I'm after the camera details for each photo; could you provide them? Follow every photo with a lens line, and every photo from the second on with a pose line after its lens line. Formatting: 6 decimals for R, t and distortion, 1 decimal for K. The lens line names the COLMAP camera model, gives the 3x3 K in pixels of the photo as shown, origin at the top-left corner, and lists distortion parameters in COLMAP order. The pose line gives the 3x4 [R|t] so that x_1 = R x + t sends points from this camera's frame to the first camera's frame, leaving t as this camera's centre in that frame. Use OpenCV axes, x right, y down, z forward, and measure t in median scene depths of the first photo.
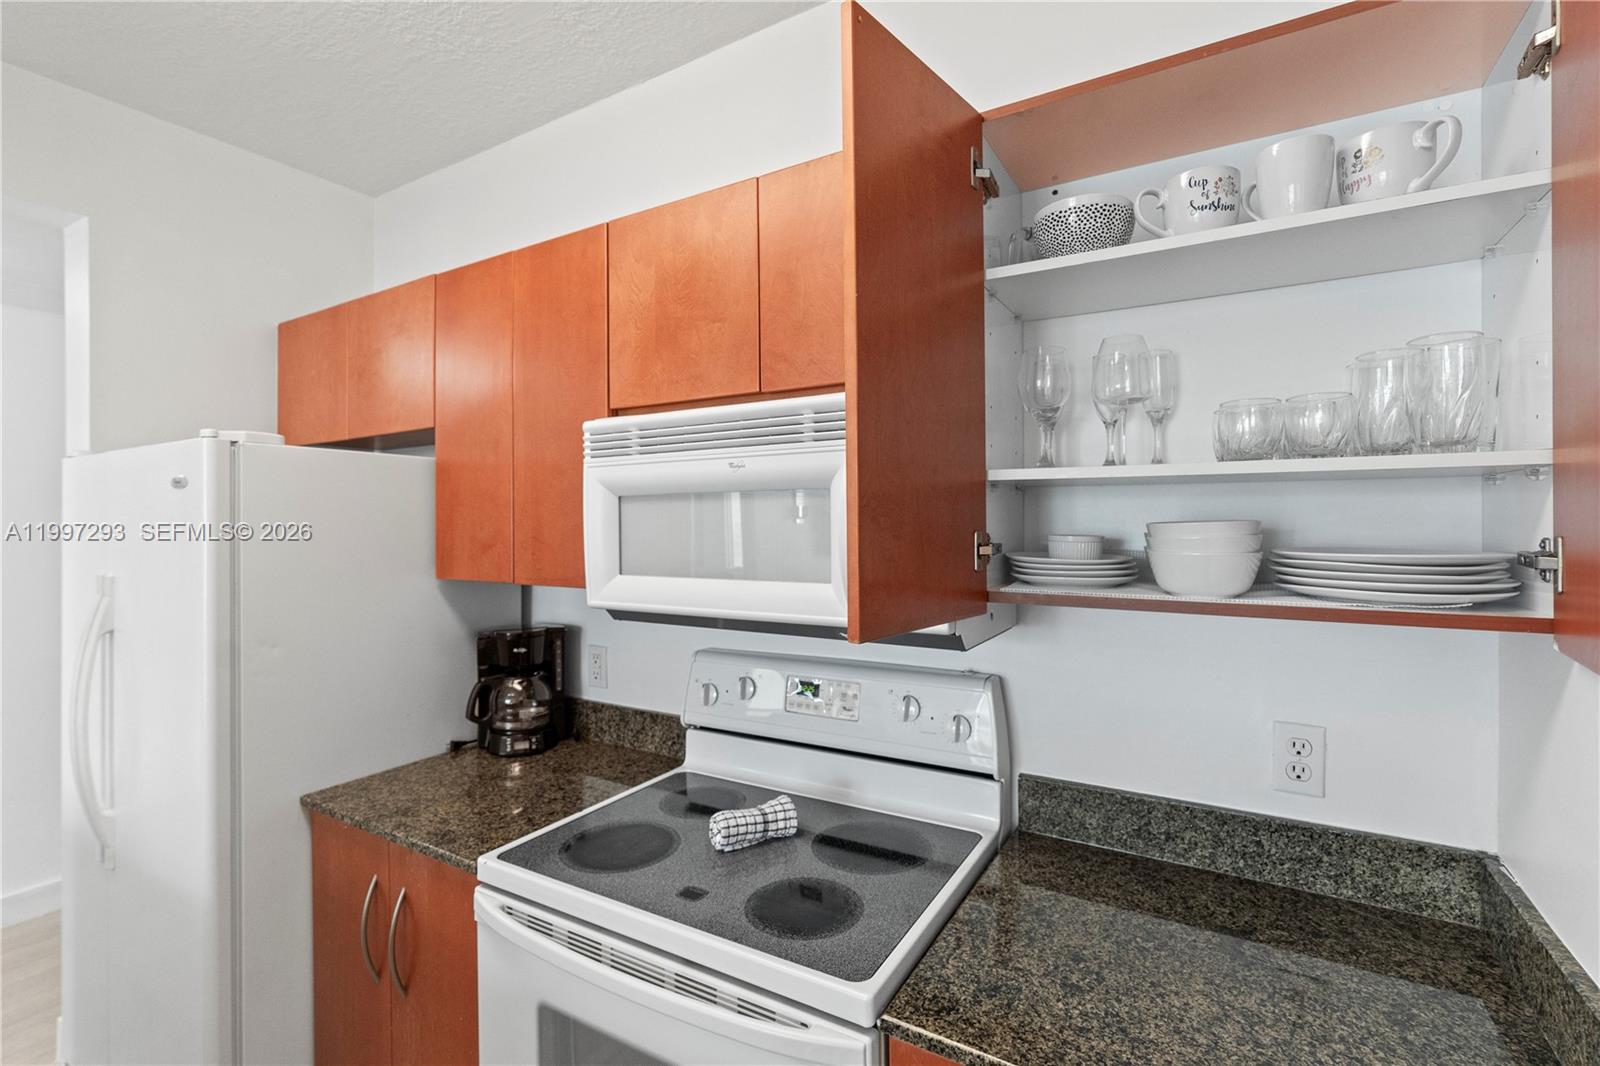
lens RADIAL K [[734.2, 0, 792.2], [0, 734.2, 525.3], [0, 0, 1]] dist [-0.003161, 0.000218]
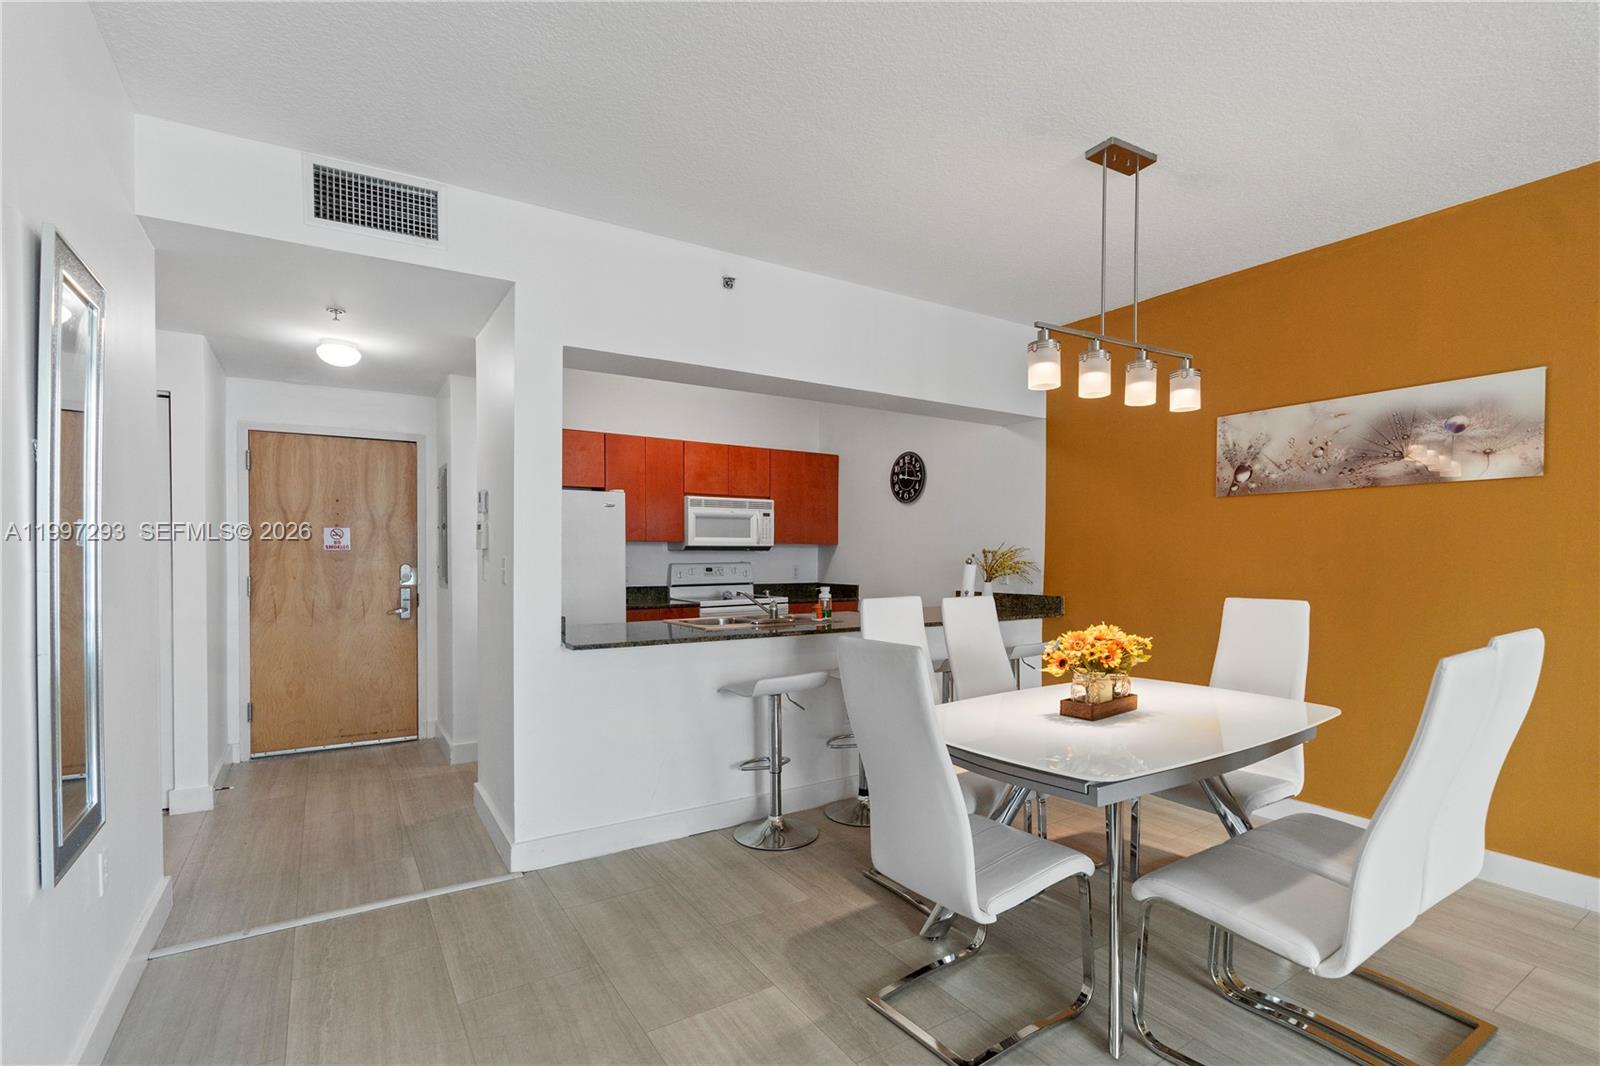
lens RADIAL K [[748.4, 0, 810.2], [0, 748.4, 565.9], [0, 0, 1]] dist [-0.002085, -0.000586]
pose [[0.429078, -0.006575, 0.903243, -3.350174], [0.000670, 0.999976, 0.006960, 0.181962], [-0.903267, -0.002381, 0.429072, -1.169320]]
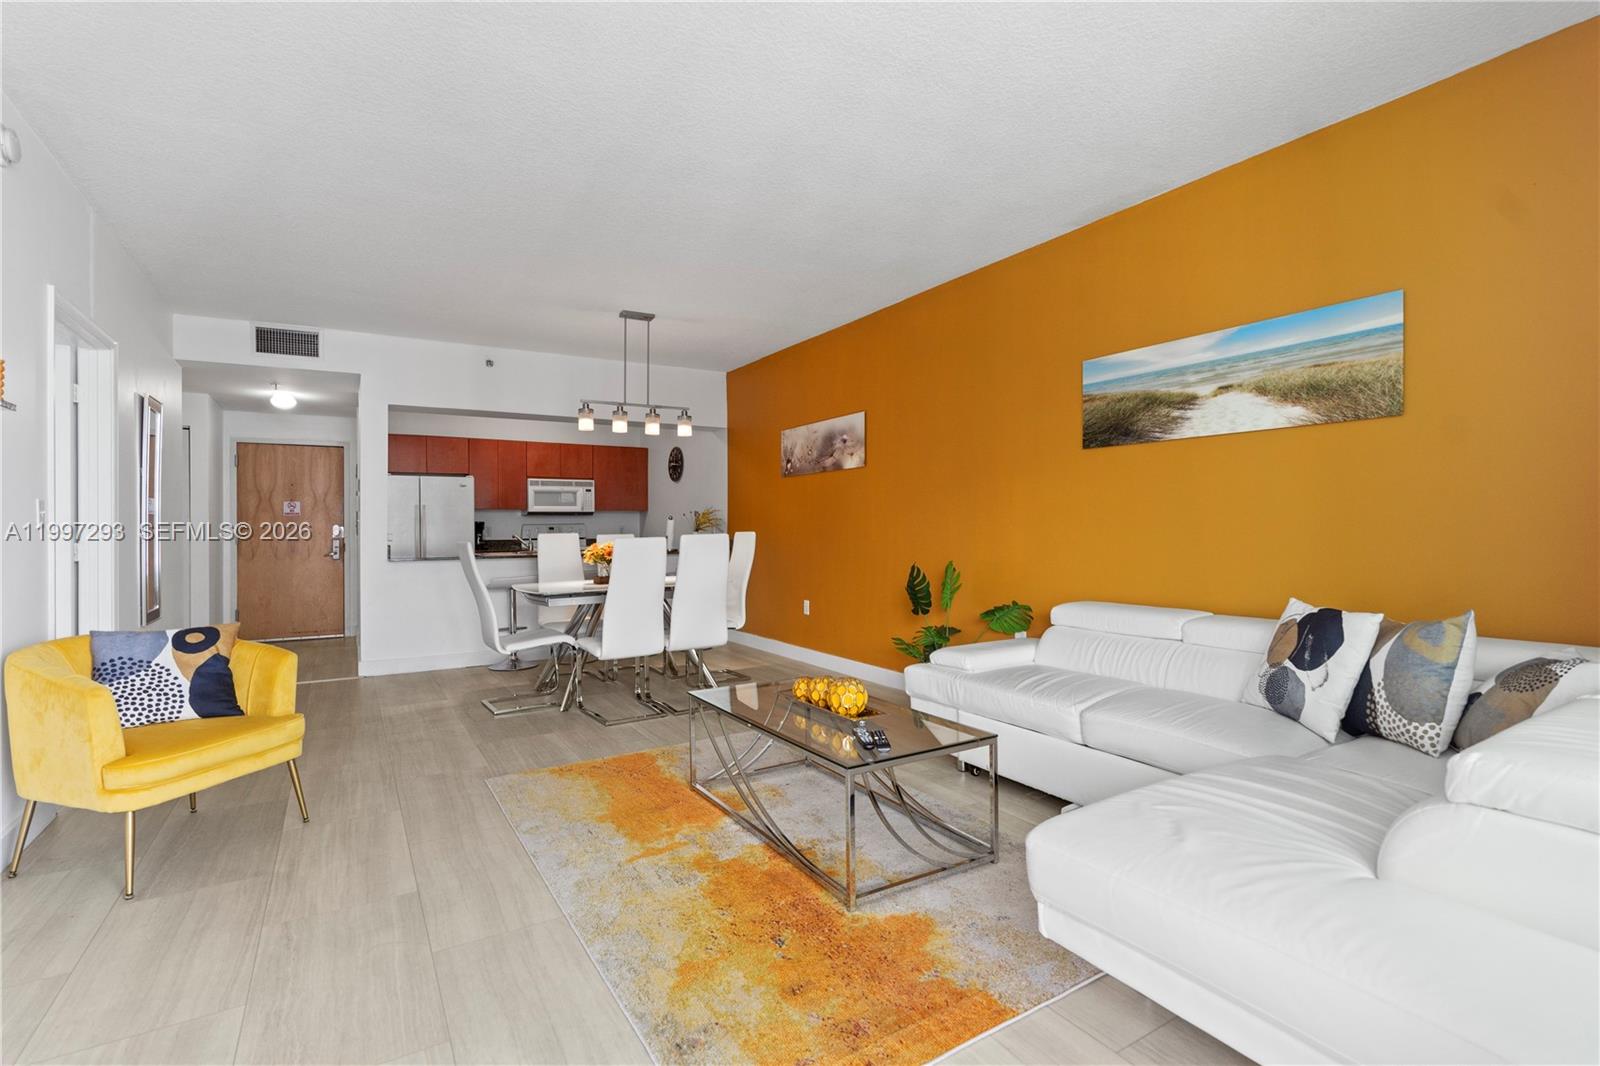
lens RADIAL K [[748.6, 0, 796.3], [0, 748.6, 526.0], [0, 0, 1]] dist [-0.001775, 0.000148]
pose [[0.456458, 0.006840, 0.889719, -4.280072], [0.010306, 0.999863, -0.012974, 0.304804], [-0.889686, 0.015091, 0.456324, -3.313777]]
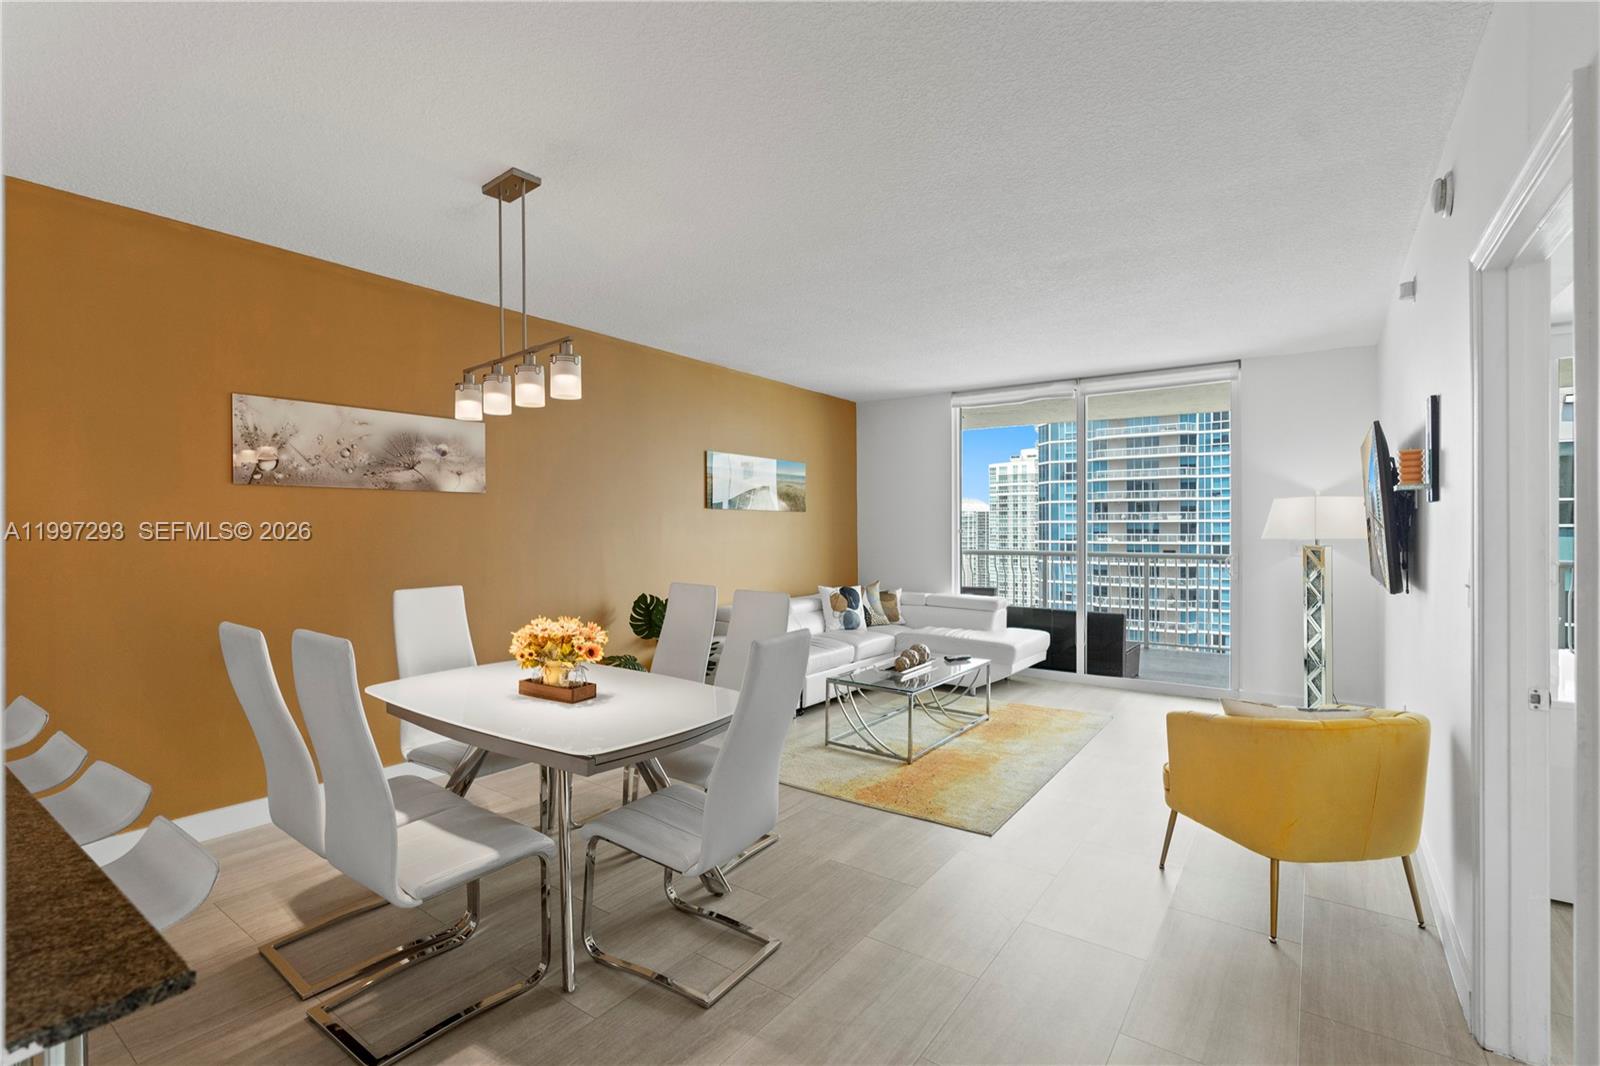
lens RADIAL K [[734.2, 0, 792.2], [0, 734.2, 525.3], [0, 0, 1]] dist [-0.003161, 0.000218]
pose [[-0.997283, 0.010944, 0.072842, -2.322993], [0.011187, 0.999933, 0.002931, 0.105718], [-0.072805, 0.003737, -0.997339, 0.666111]]
